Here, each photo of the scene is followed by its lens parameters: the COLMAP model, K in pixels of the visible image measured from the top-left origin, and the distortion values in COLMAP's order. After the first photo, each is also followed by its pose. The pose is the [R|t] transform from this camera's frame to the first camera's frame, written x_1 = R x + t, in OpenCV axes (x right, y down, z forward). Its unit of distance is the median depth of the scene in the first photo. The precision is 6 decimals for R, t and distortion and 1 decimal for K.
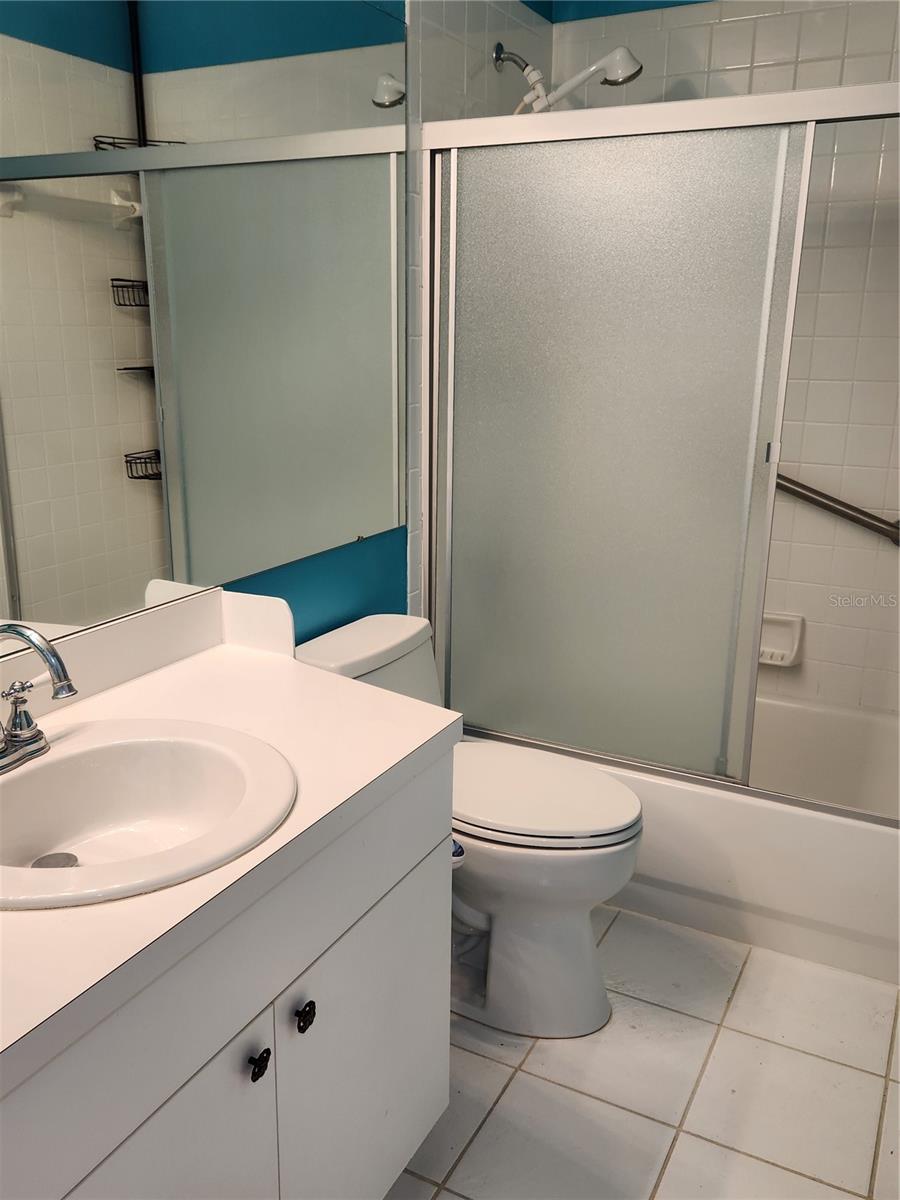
lens RADIAL K [[998.9, 0, 454.6], [0, 998.9, 591.0], [0, 0, 1]] dist [0.061733, -0.058202]
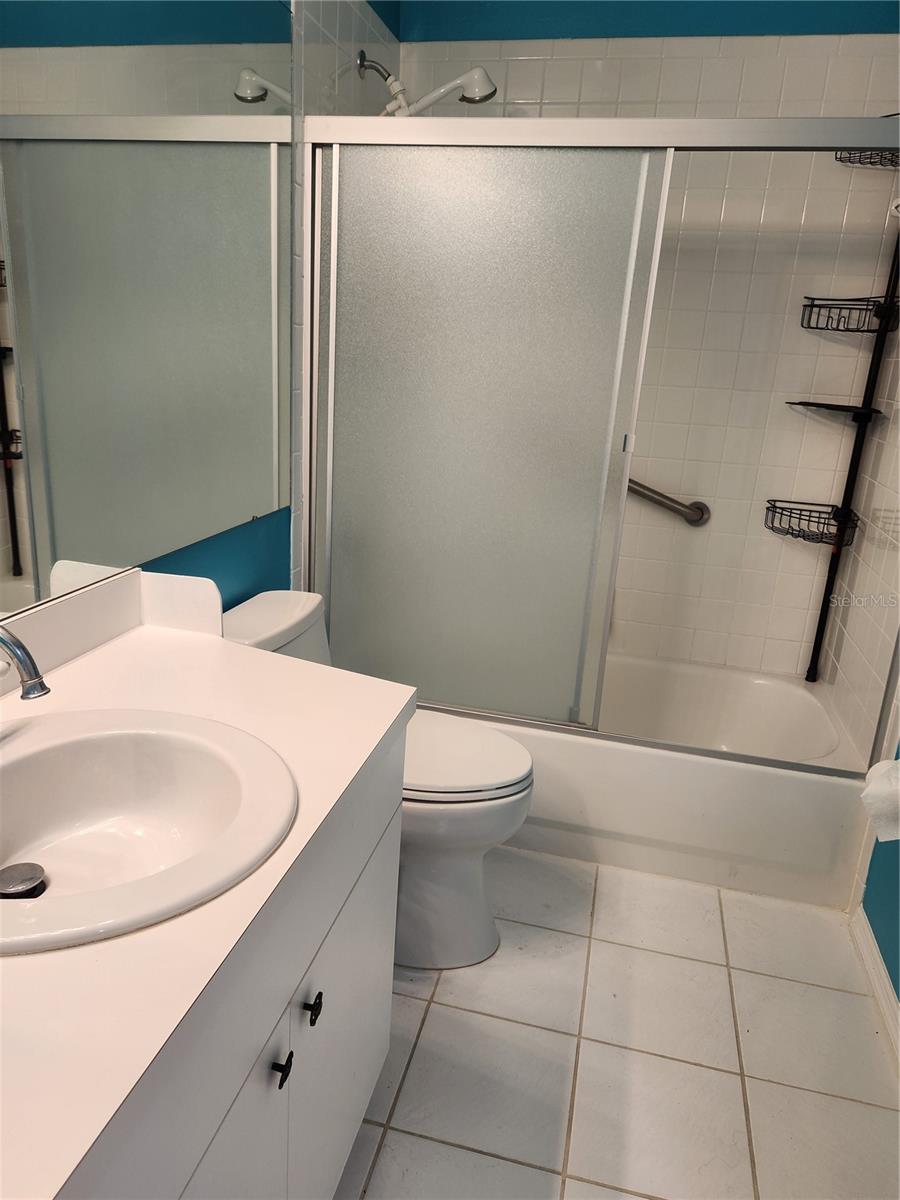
lens RADIAL K [[844.3, 0, 450.0], [0, 844.3, 600.0], [0, 0, 1]] dist [0.049515, -0.033561]
pose [[0.972176, -0.023435, 0.233075, -0.102079], [0.013270, 0.998895, 0.045087, -0.004699], [-0.233874, -0.040740, 0.971413, 0.090948]]
